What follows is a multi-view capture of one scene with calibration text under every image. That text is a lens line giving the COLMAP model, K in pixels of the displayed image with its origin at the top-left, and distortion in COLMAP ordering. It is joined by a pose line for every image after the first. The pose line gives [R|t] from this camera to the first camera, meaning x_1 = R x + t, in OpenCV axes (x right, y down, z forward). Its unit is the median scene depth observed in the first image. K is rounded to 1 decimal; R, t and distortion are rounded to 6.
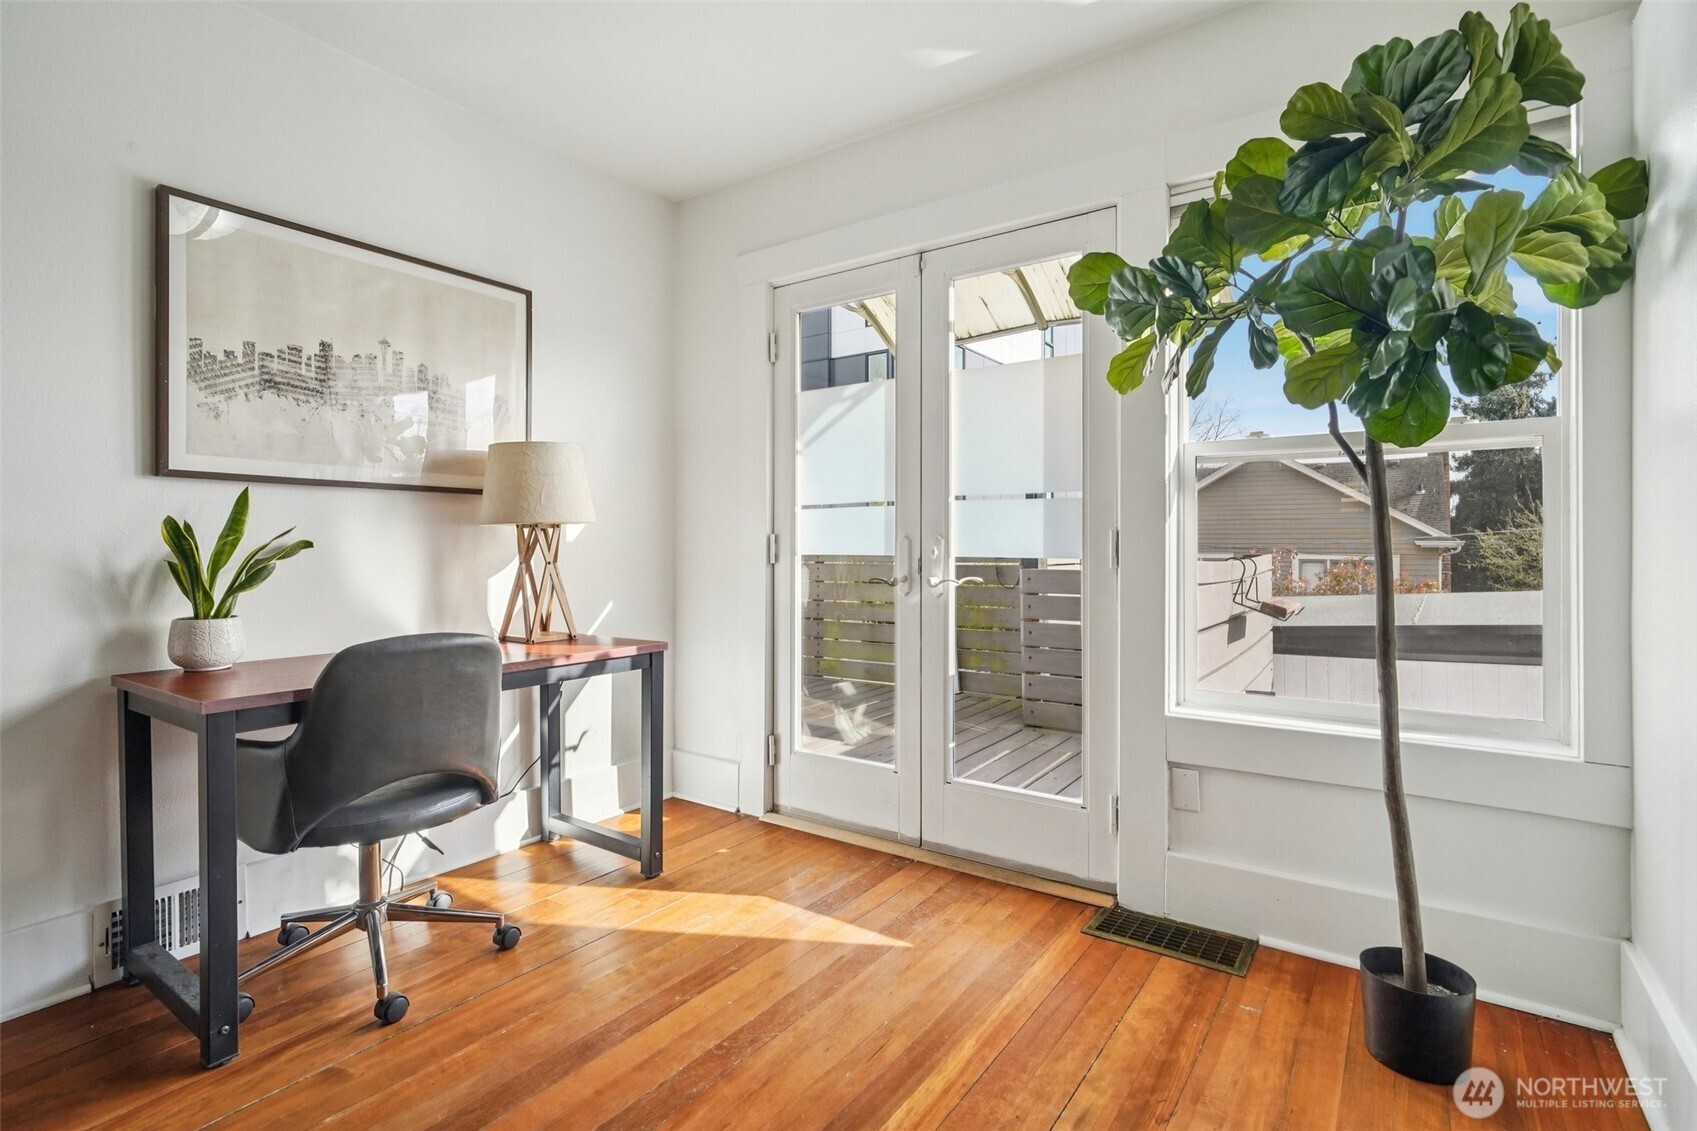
lens RADIAL K [[804.4, 0, 851.6], [0, 804.4, 557.0], [0, 0, 1]] dist [-0.017448, 0.005695]
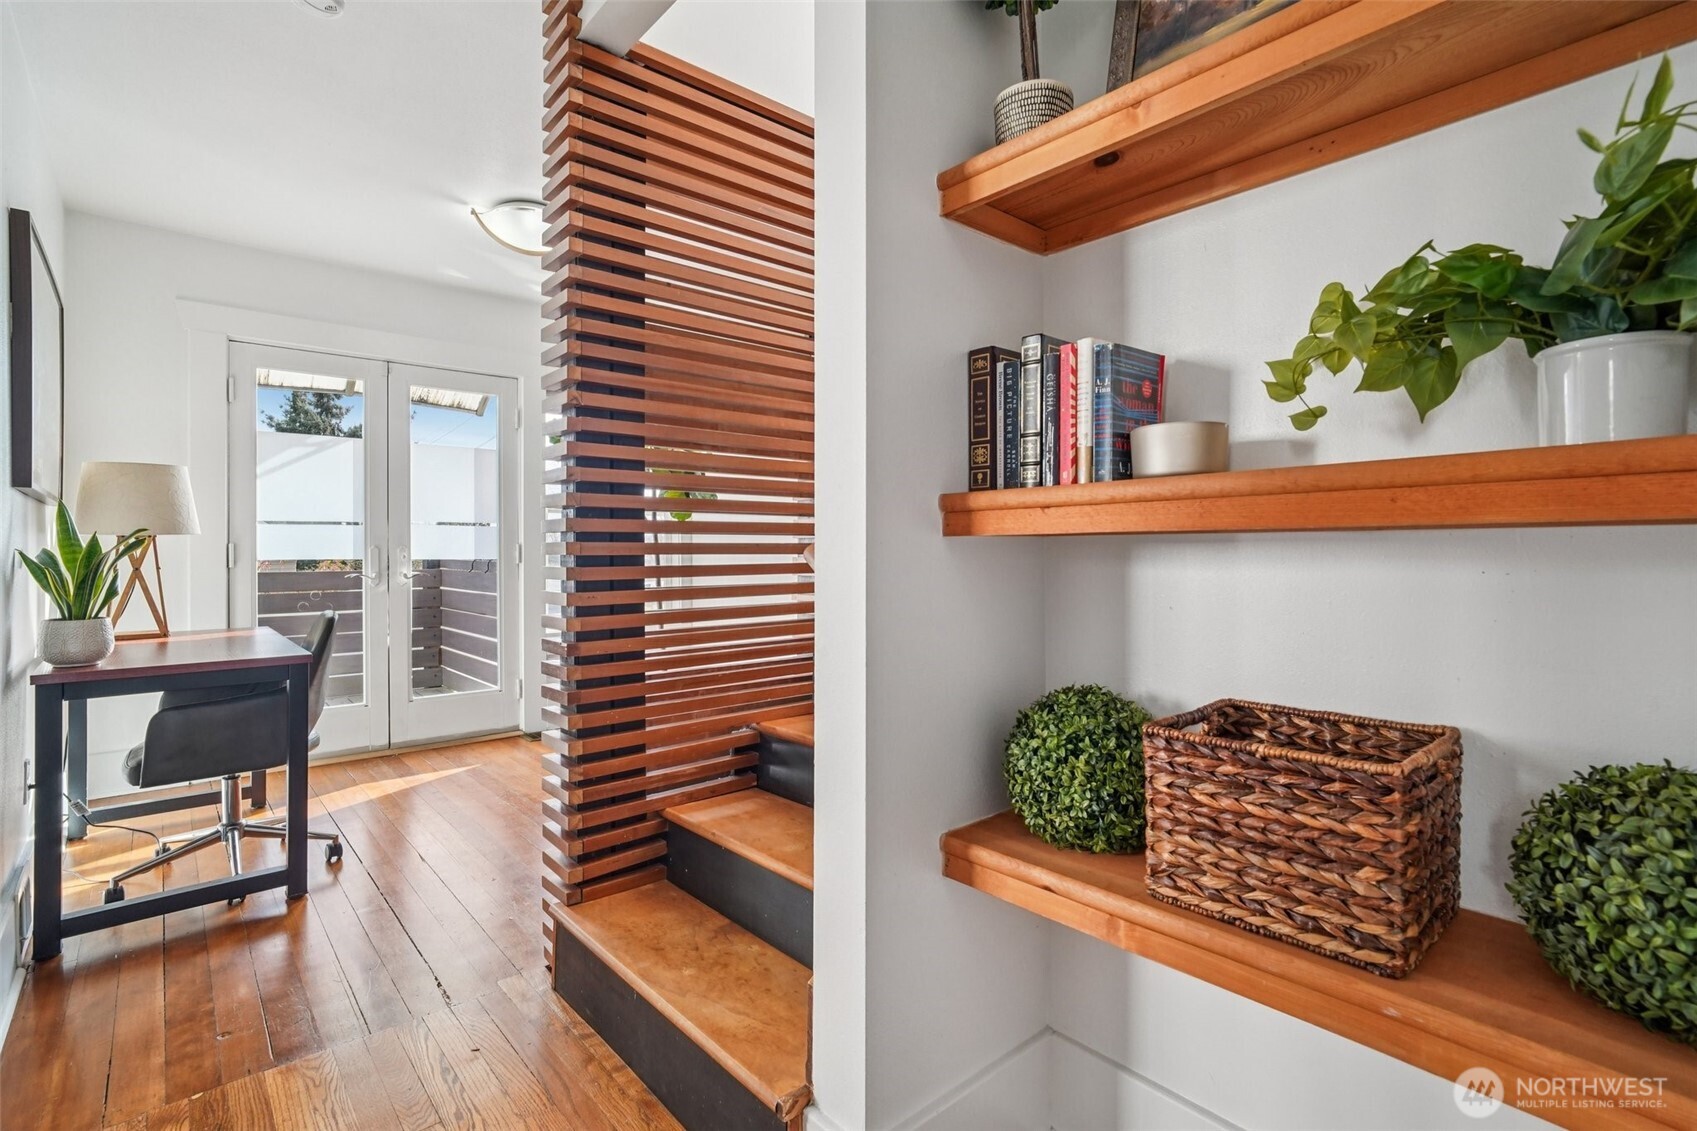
lens RADIAL K [[804.4, 0, 839.3], [0, 804.4, 557.1], [0, 0, 1]] dist [-0.017448, 0.005695]
pose [[0.237566, -0.005469, 0.971356, -1.467702], [0.009263, 0.999951, 0.003364, -0.002778], [-0.971327, 0.008198, 0.237605, -0.258592]]
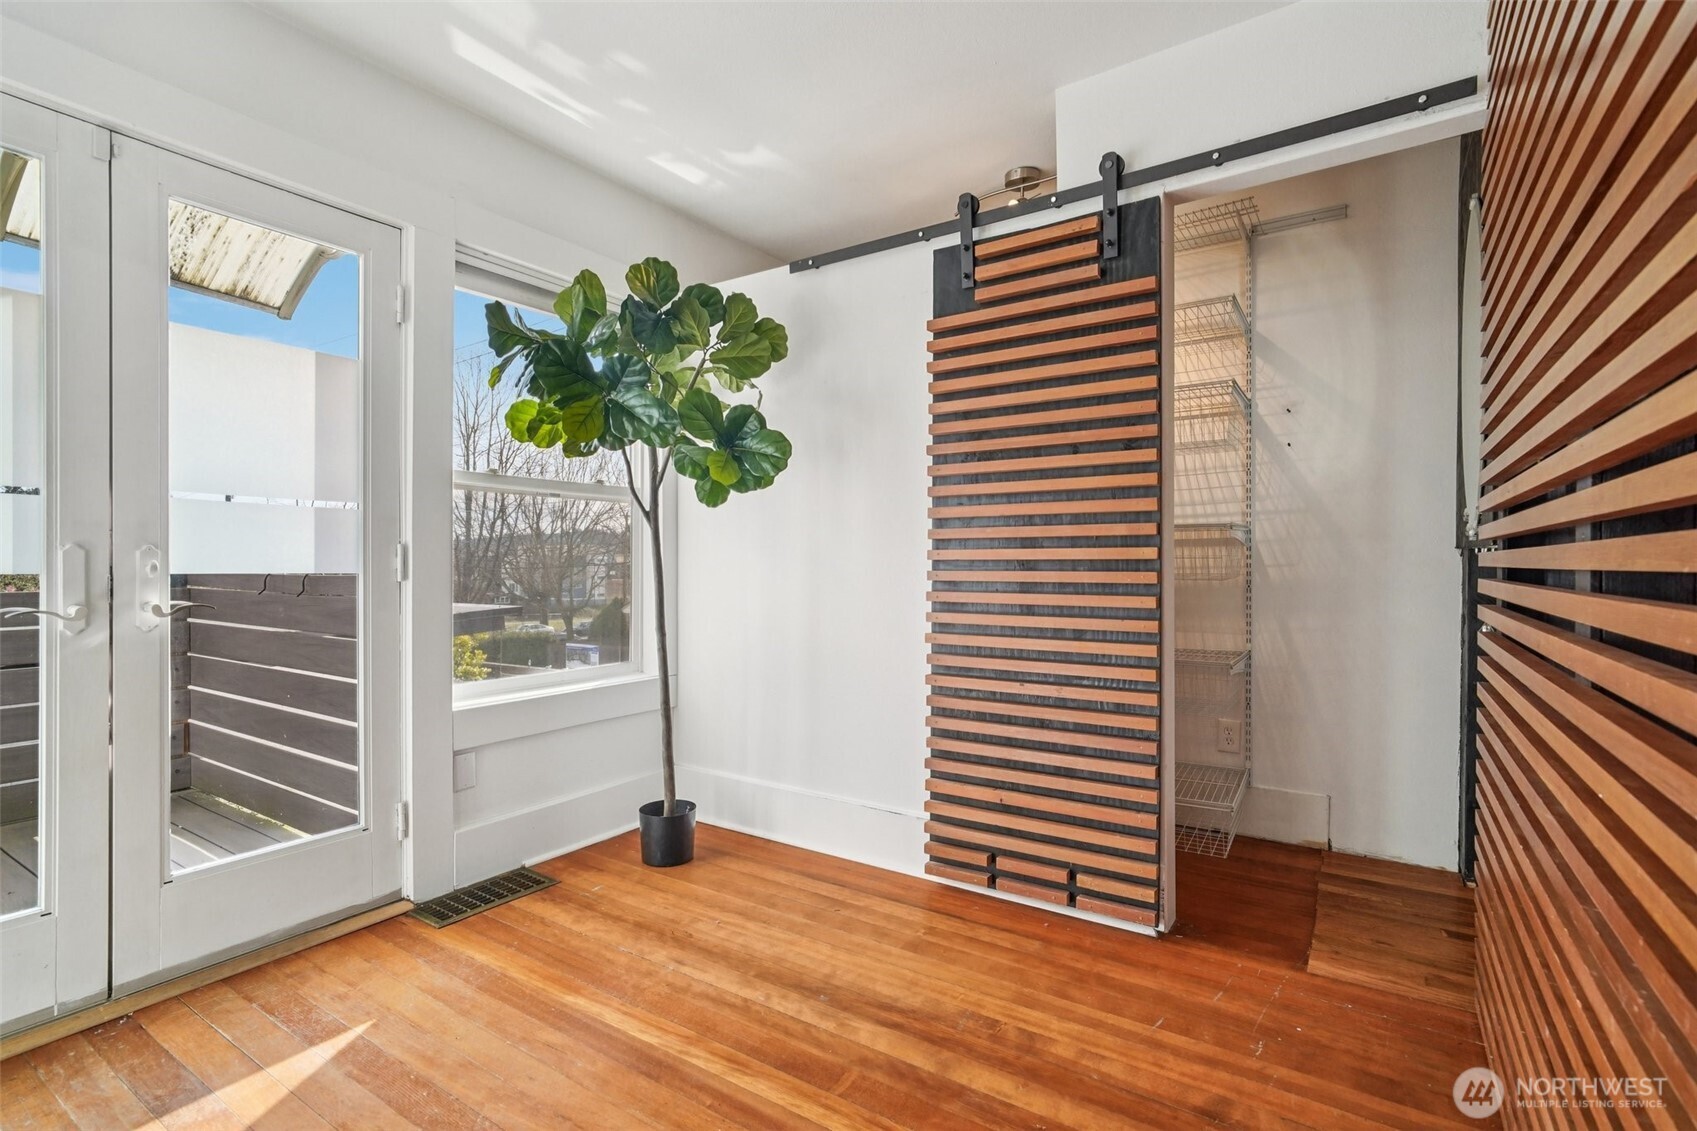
lens RADIAL K [[804.4, 0, 857.3], [0, 804.4, 562.2], [0, 0, 1]] dist [-0.017448, 0.005695]
pose [[-0.042978, -0.000423, 0.999076, -0.753801], [0.006391, 0.999979, 0.000699, -0.008608], [-0.999056, 0.006415, -0.042975, 0.475863]]
